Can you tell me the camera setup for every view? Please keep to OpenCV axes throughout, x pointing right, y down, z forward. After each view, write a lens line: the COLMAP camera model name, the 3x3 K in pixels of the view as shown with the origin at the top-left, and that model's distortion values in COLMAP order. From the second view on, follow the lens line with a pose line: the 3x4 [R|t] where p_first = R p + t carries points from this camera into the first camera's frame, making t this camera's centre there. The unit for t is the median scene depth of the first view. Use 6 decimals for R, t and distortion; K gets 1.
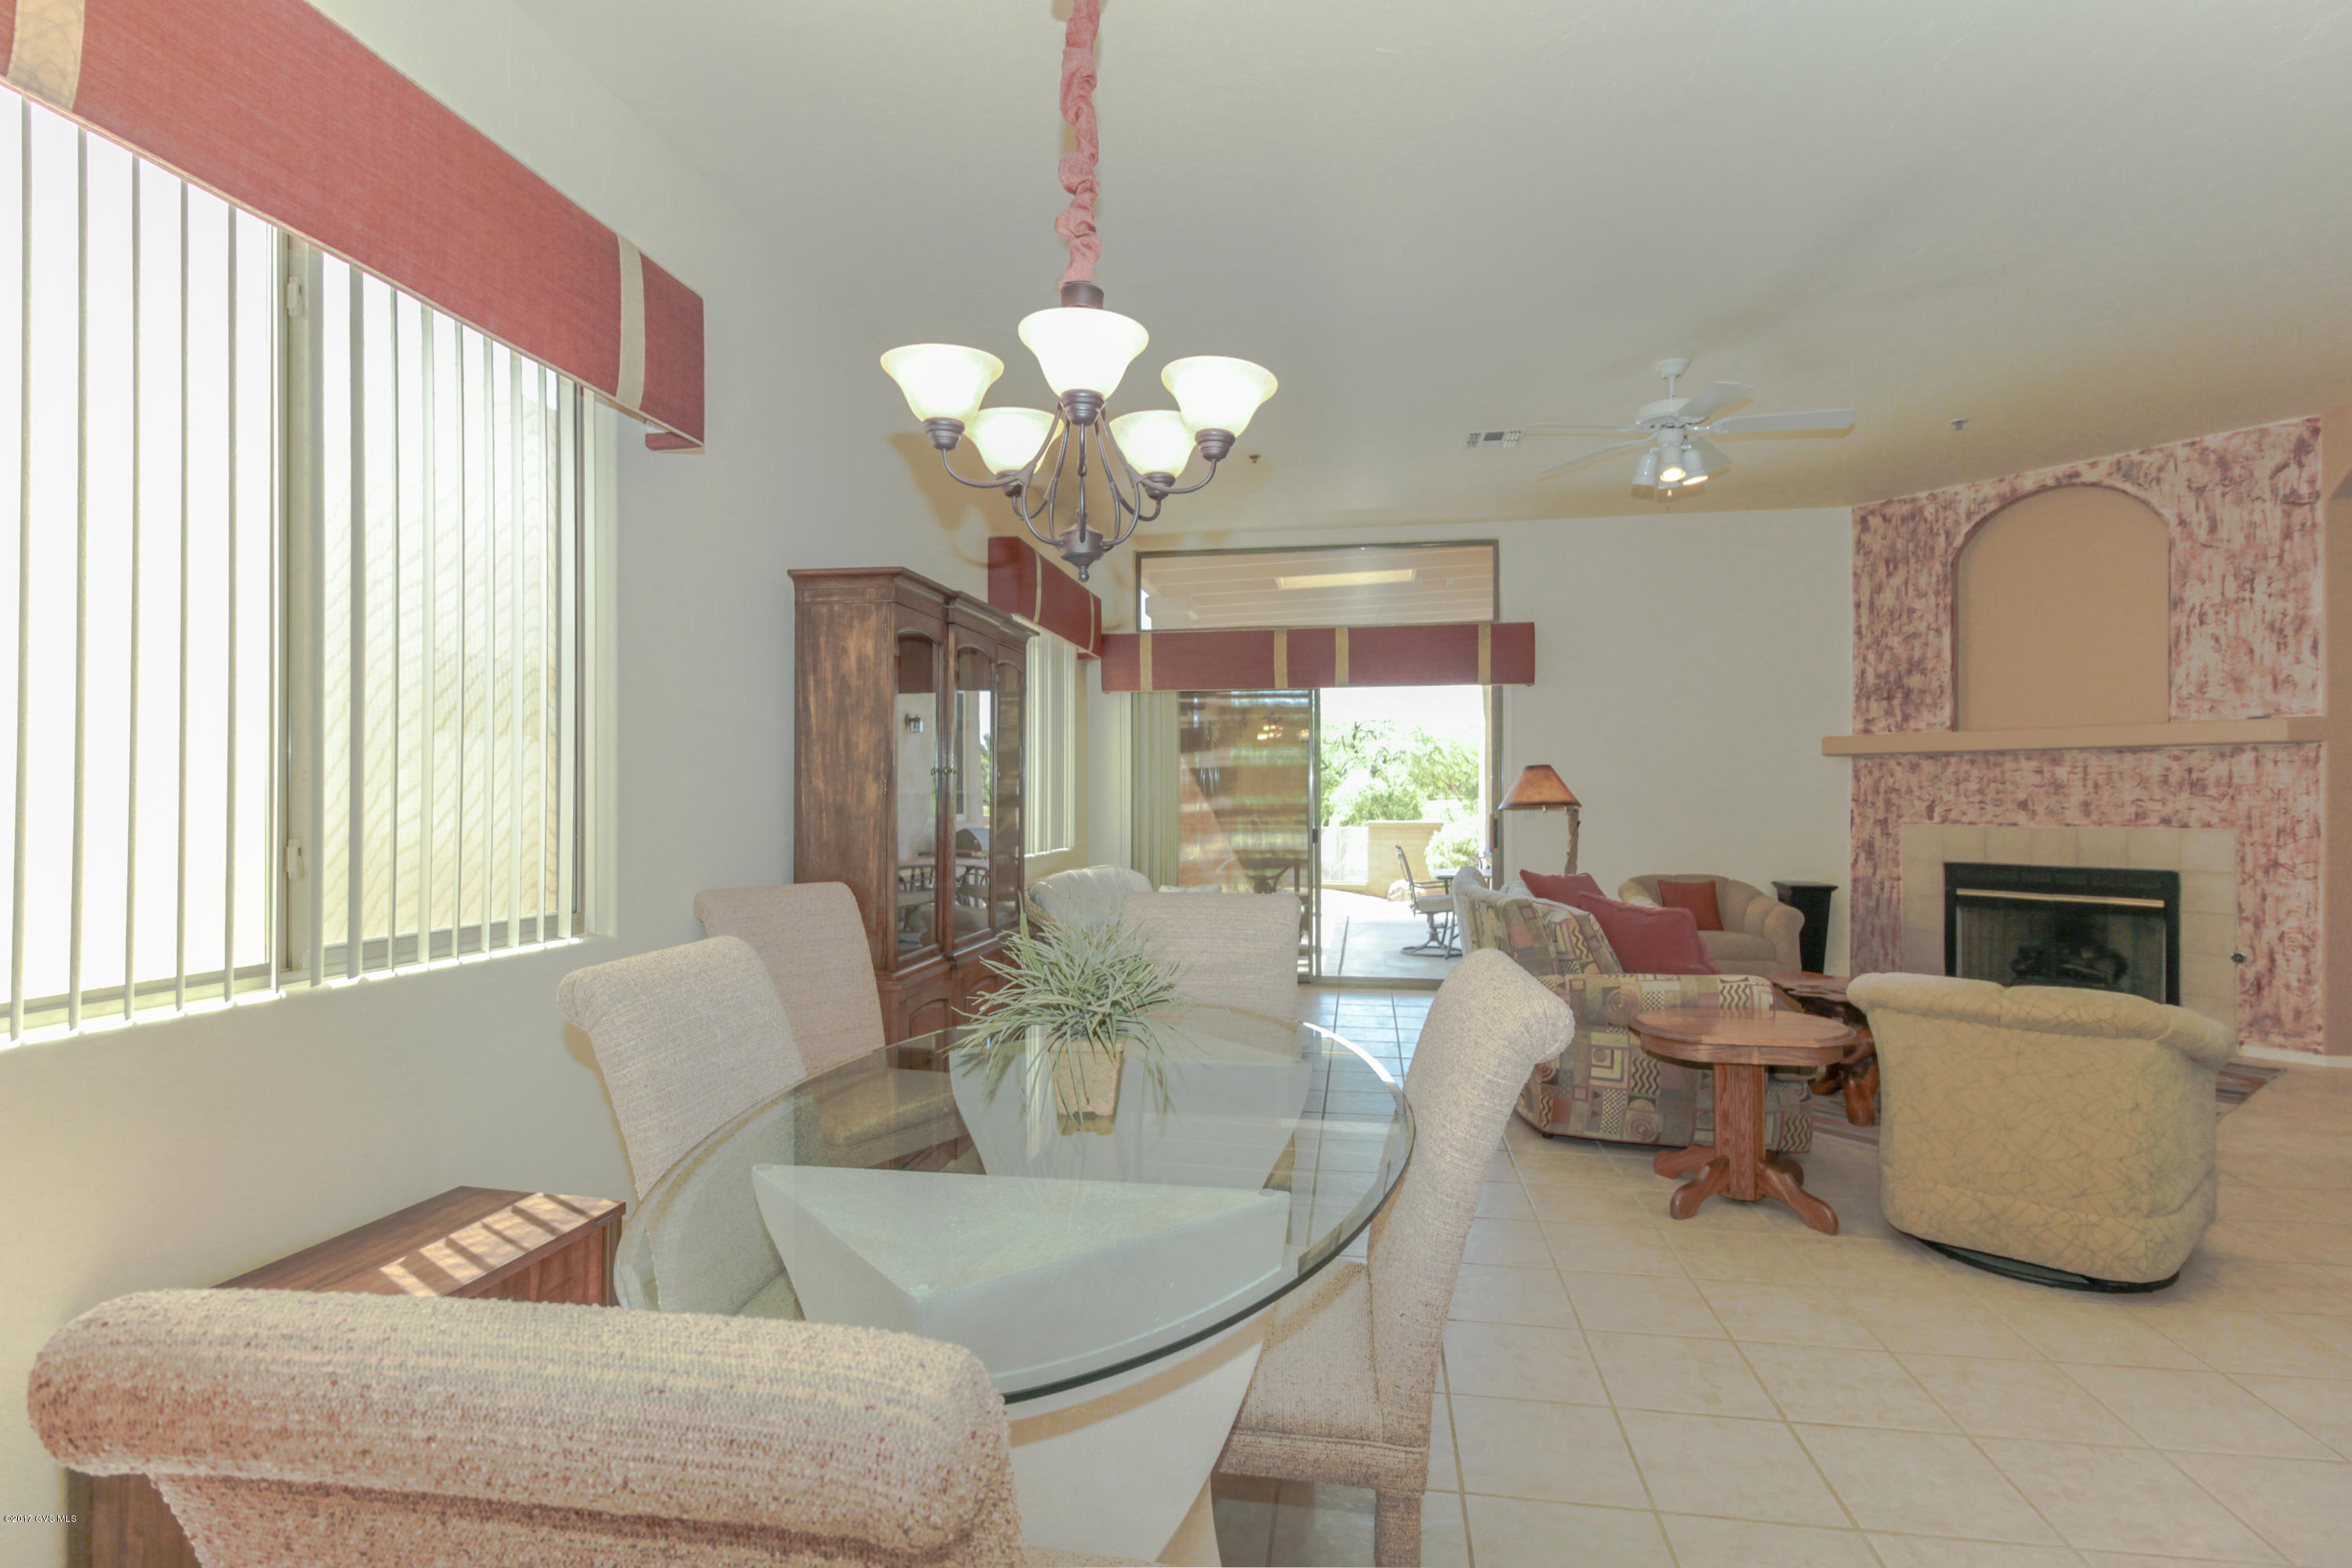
lens RADIAL K [[1094.4, 0, 1184.3], [0, 1094.4, 794.8], [0, 0, 1]] dist [0.016169, -0.013793]
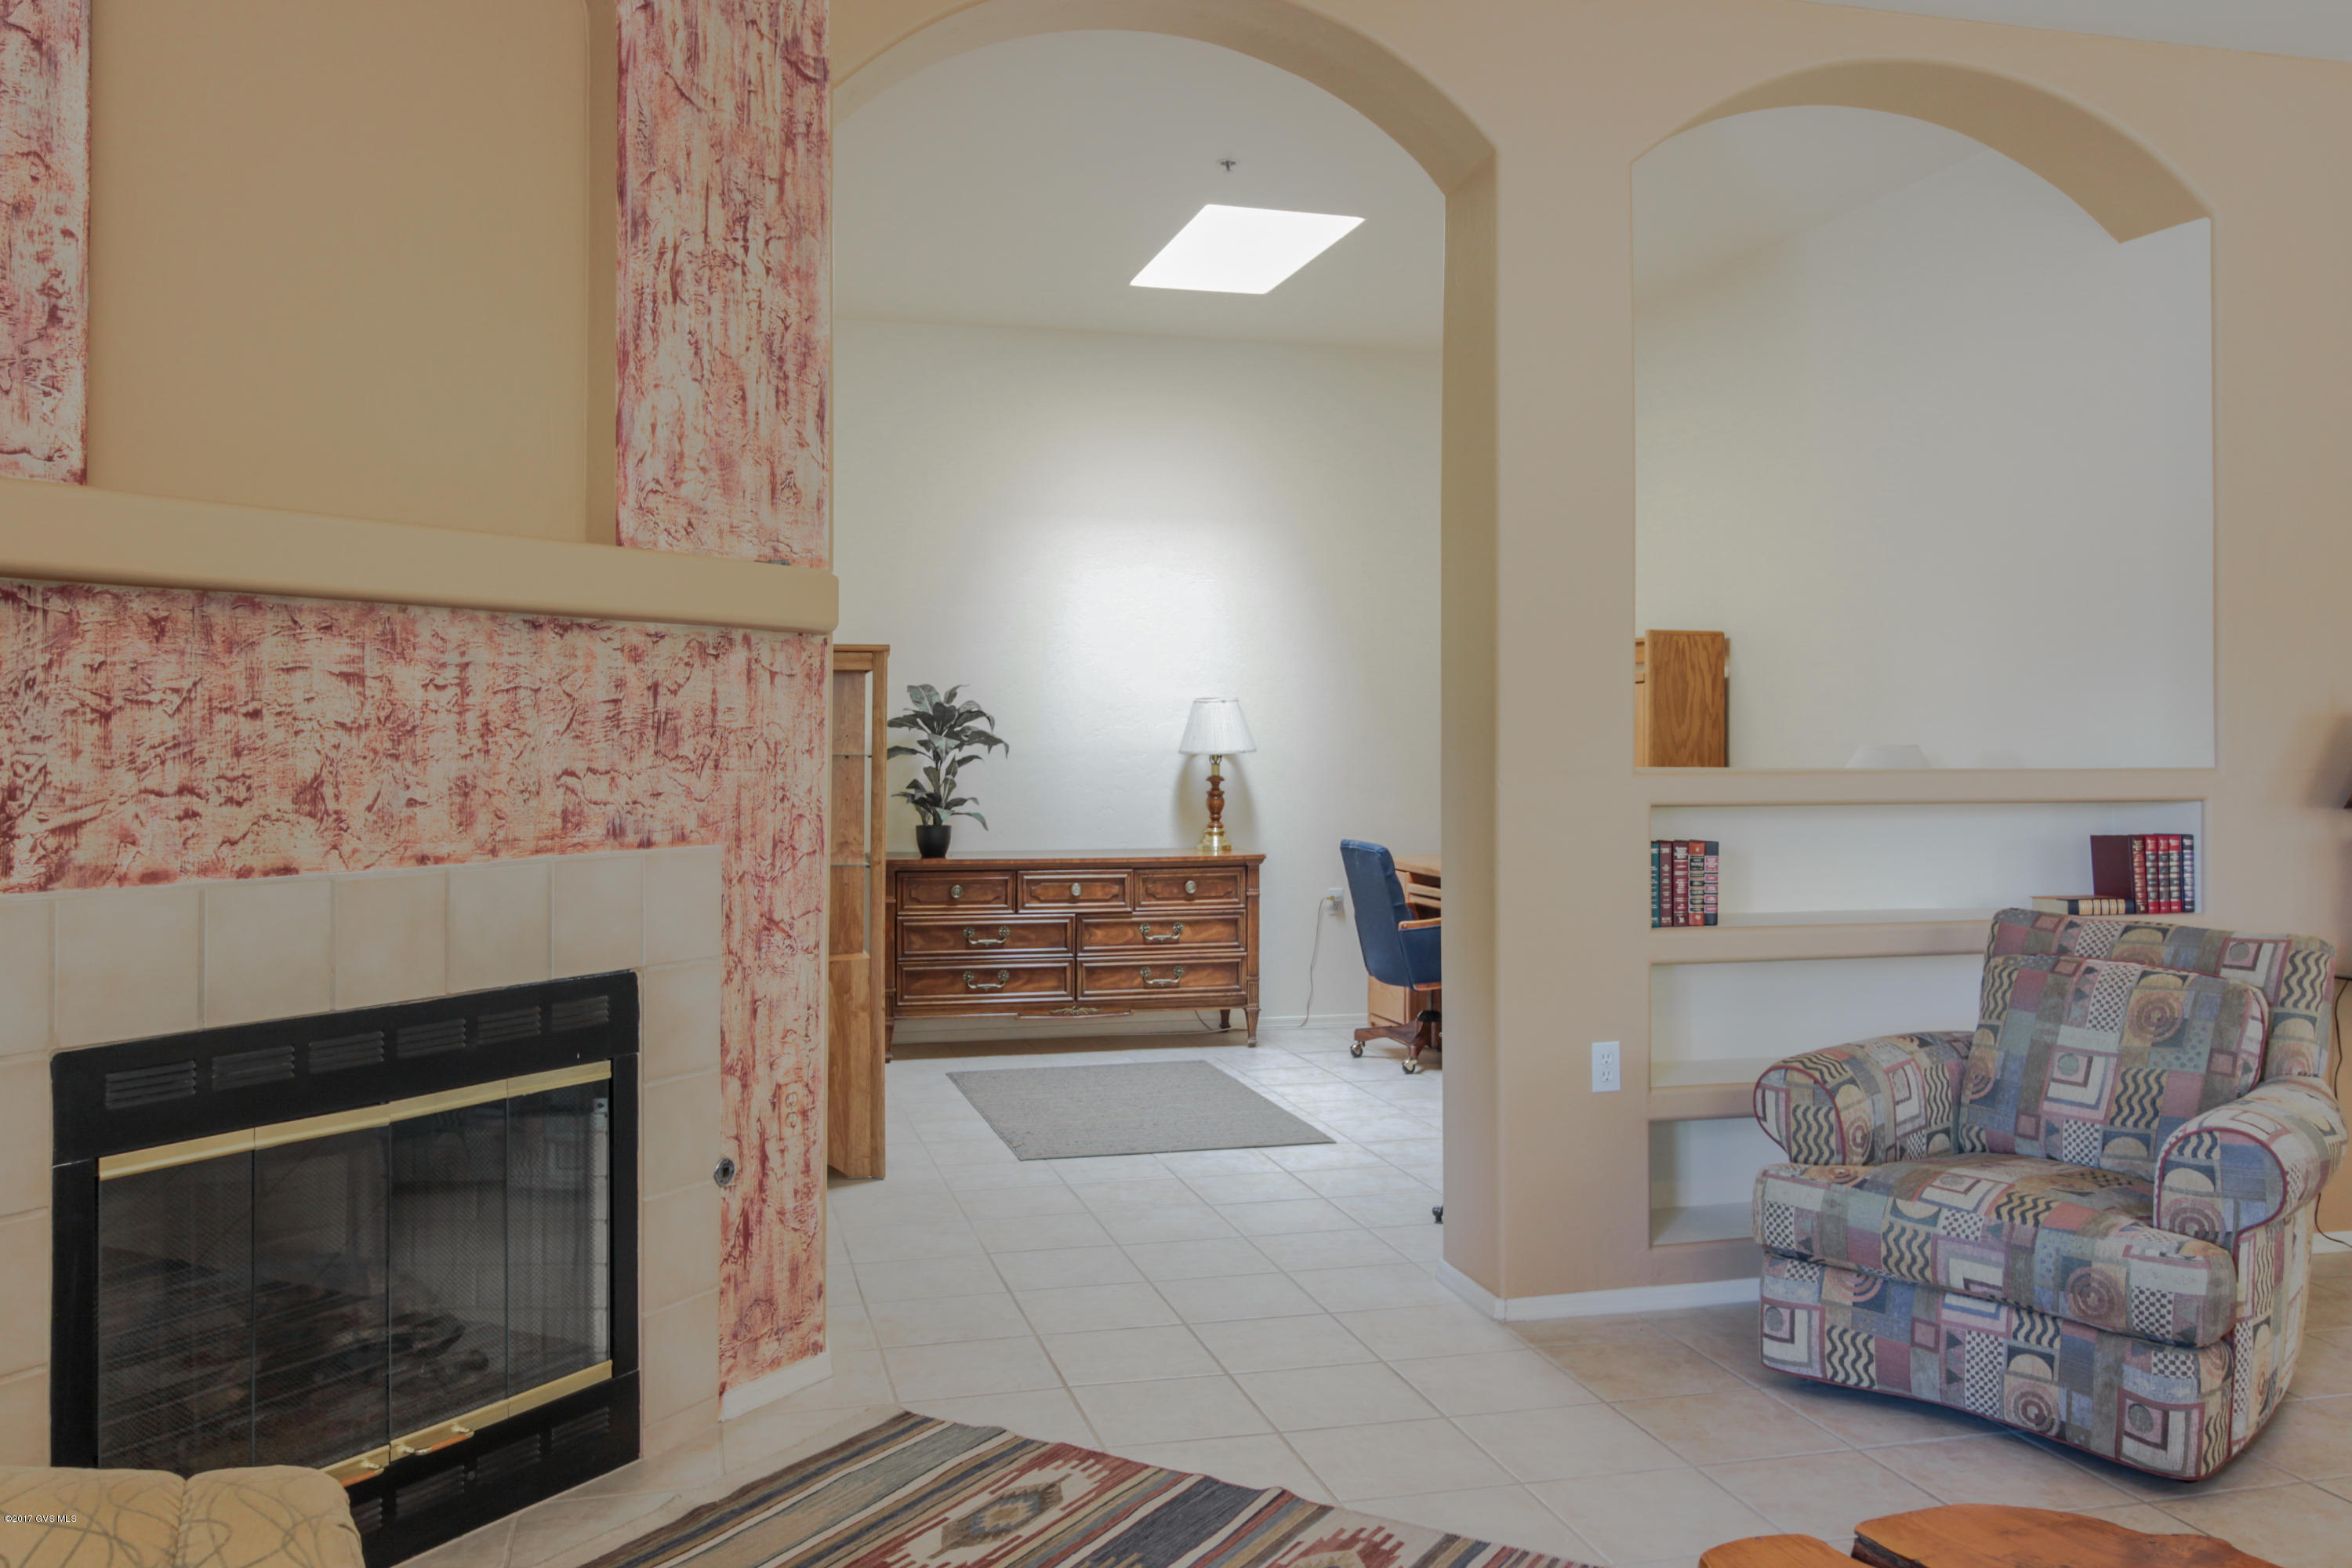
lens RADIAL K [[1902.3, 0, 1184.9], [0, 1902.3, 714.6], [0, 0, 1]] dist [0.005862, -0.001438]
pose [[-0.408263, 0.012262, 0.912782, 0.265320], [0.000004, 0.999910, -0.013431, -0.005258], [-0.912864, -0.005479, -0.408227, 1.097902]]
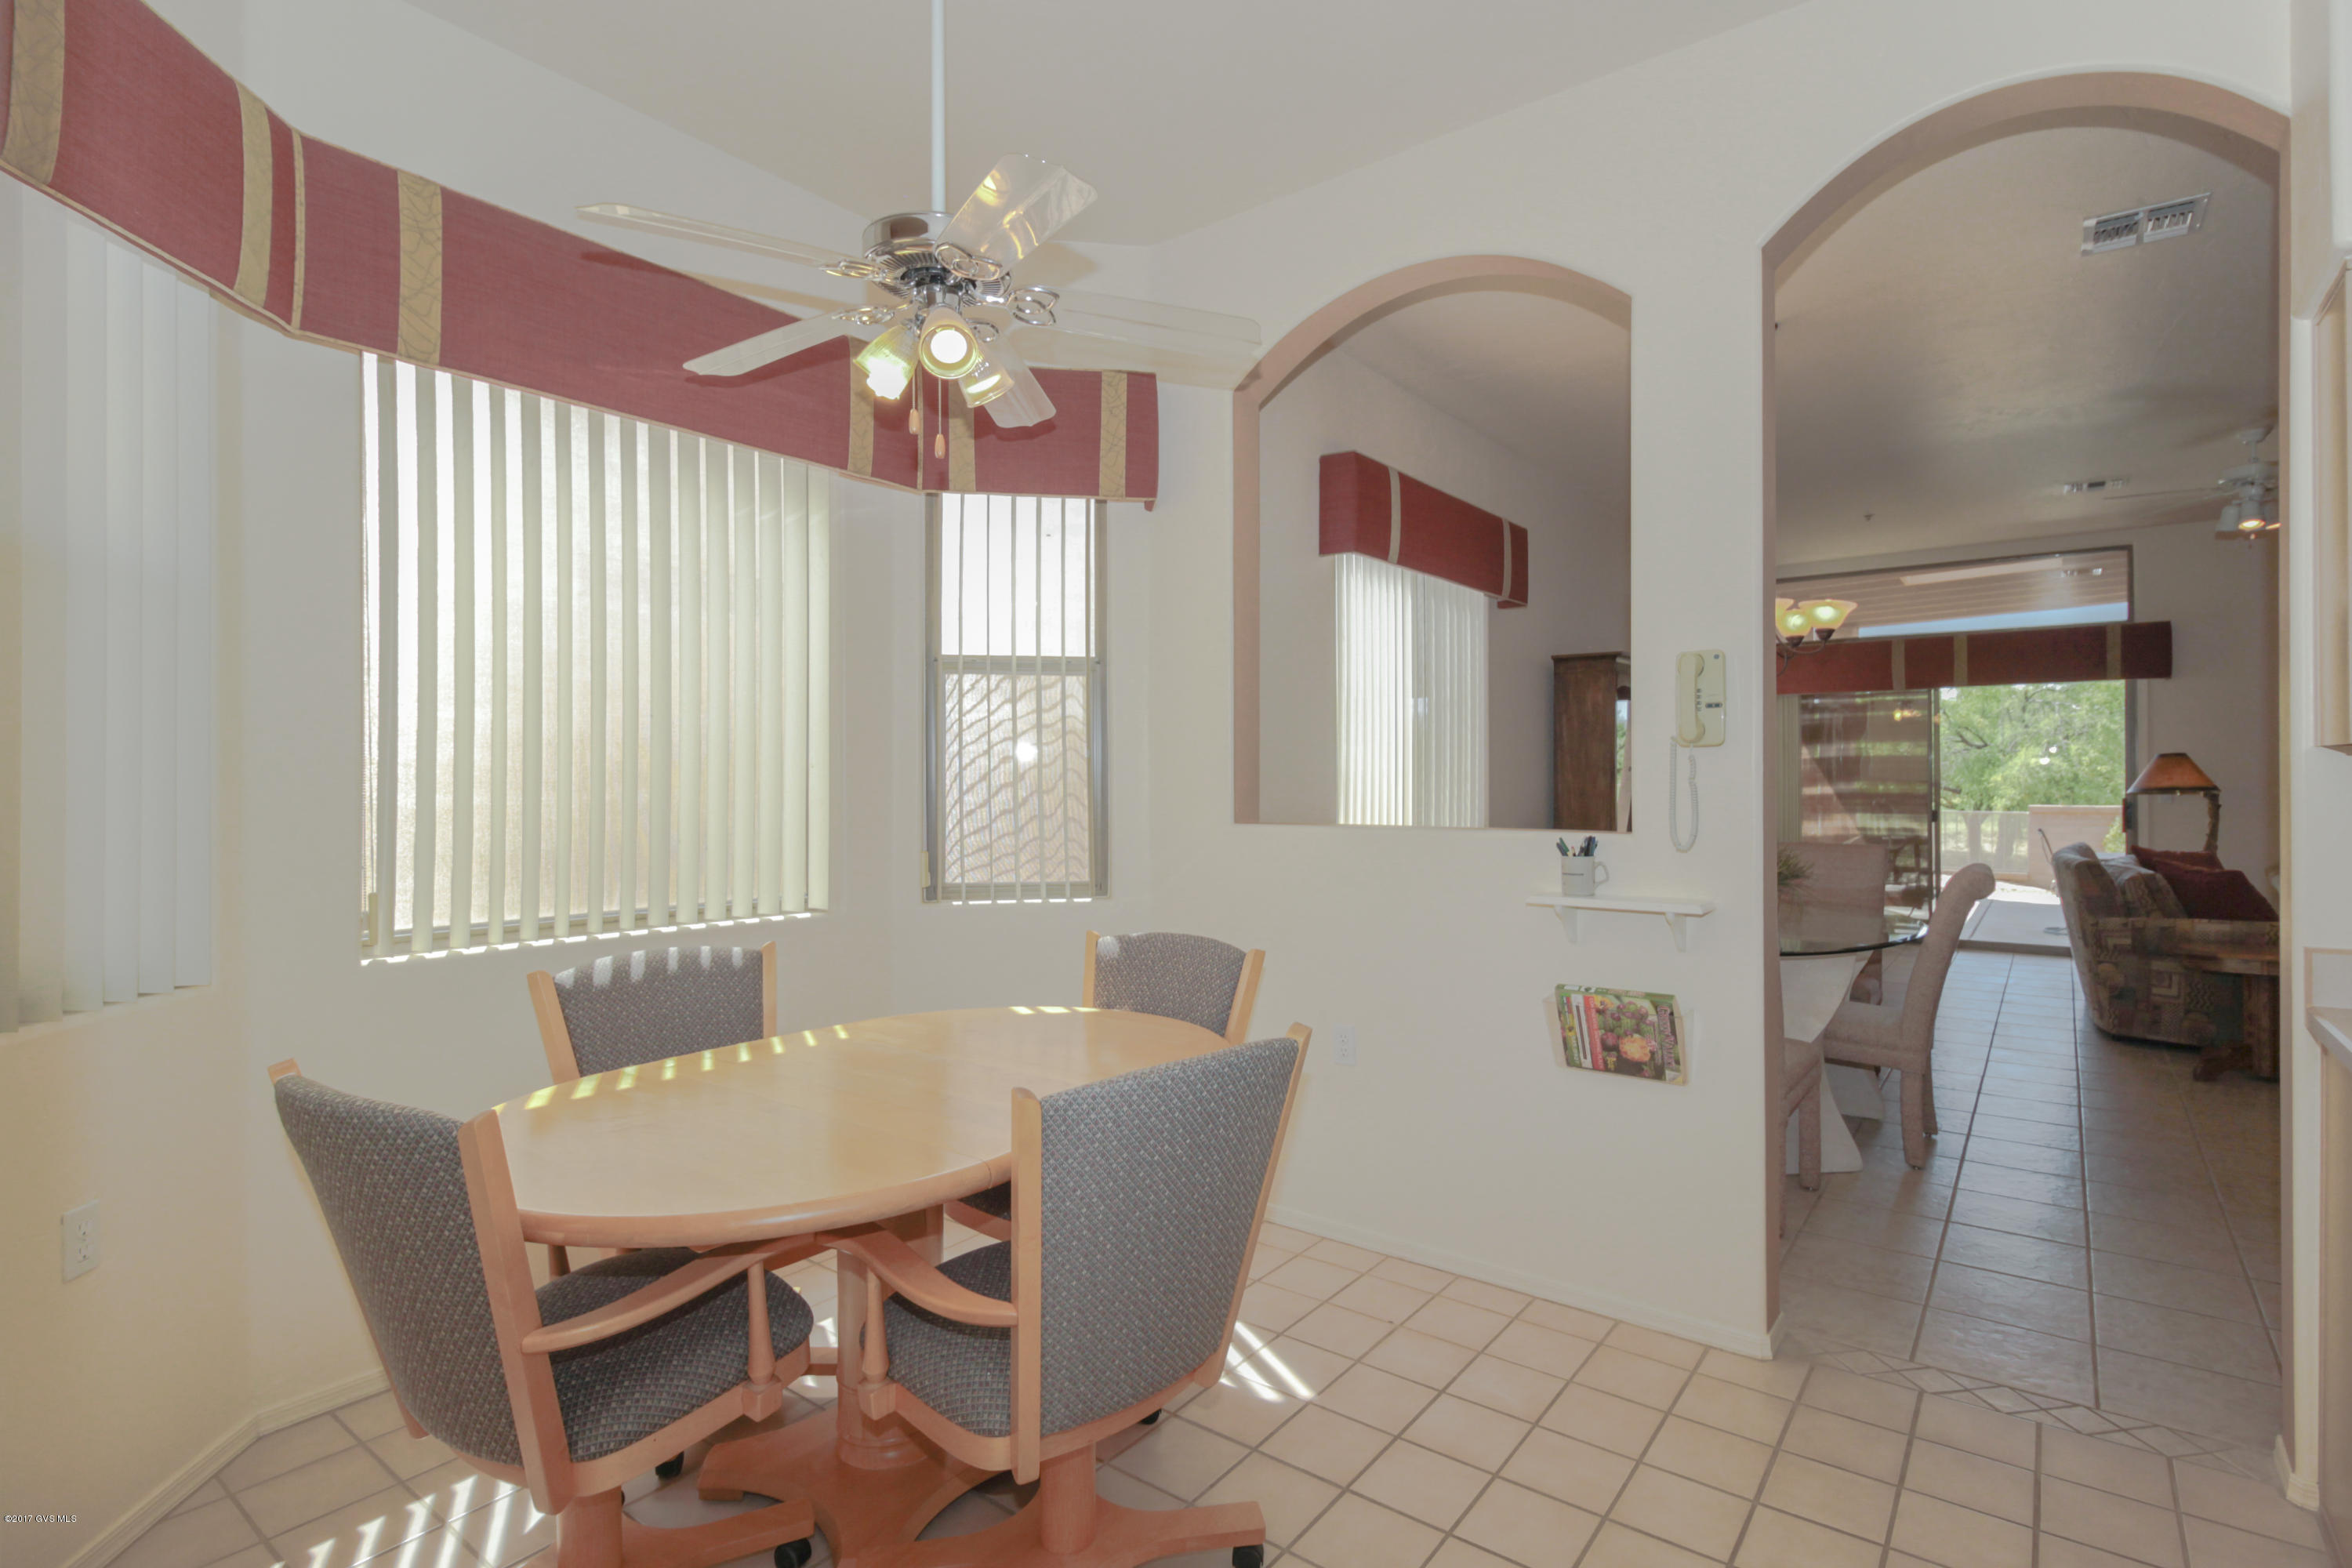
lens RADIAL K [[1134.8, 0, 1181.1], [0, 1134.8, 775.7], [0, 0, 1]] dist [0.000601, -0.013692]
pose [[0.876909, -0.002781, -0.480649, -0.005514], [0.003152, 0.999995, -0.000035, -0.009672], [0.480647, -0.001484, 0.876913, -0.564204]]
